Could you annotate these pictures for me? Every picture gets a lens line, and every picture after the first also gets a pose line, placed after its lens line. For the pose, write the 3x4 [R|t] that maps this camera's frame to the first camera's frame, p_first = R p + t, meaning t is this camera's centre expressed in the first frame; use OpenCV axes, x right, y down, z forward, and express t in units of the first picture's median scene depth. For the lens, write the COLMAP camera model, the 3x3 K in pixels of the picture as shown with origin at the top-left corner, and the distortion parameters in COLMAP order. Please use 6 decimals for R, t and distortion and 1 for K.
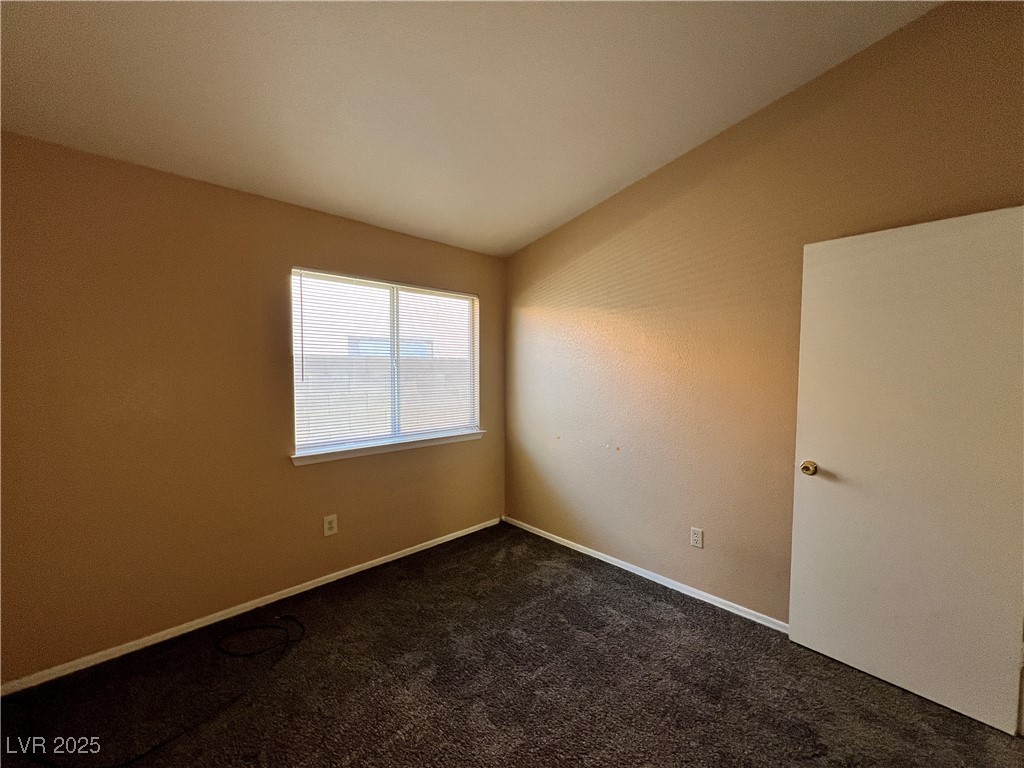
lens RADIAL K [[410.0, 0, 510.9], [0, 410.0, 385.7], [0, 0, 1]] dist [-0.001405, 0.000386]
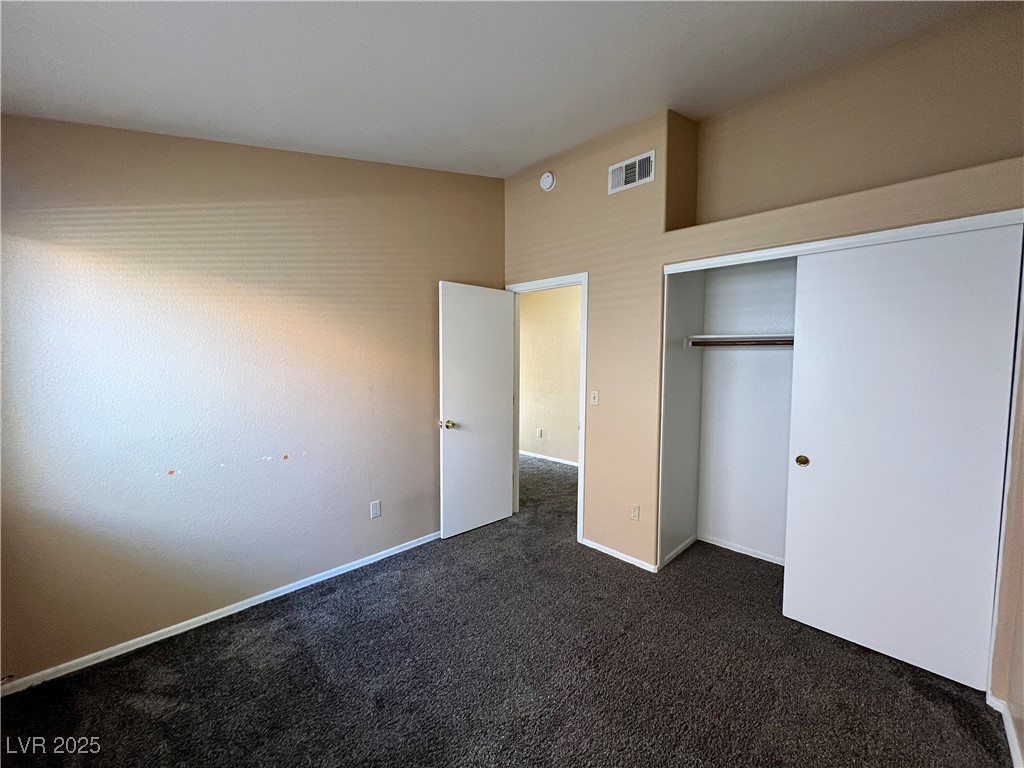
lens RADIAL K [[410.2, 0, 511.3], [0, 410.2, 385.9], [0, 0, 1]] dist [-0.000564, -0.000066]
pose [[-0.012314, -0.070084, 0.997465, -0.693675], [0.041550, 0.996643, 0.070539, -0.040903], [-0.999061, 0.042313, -0.009360, 0.631511]]
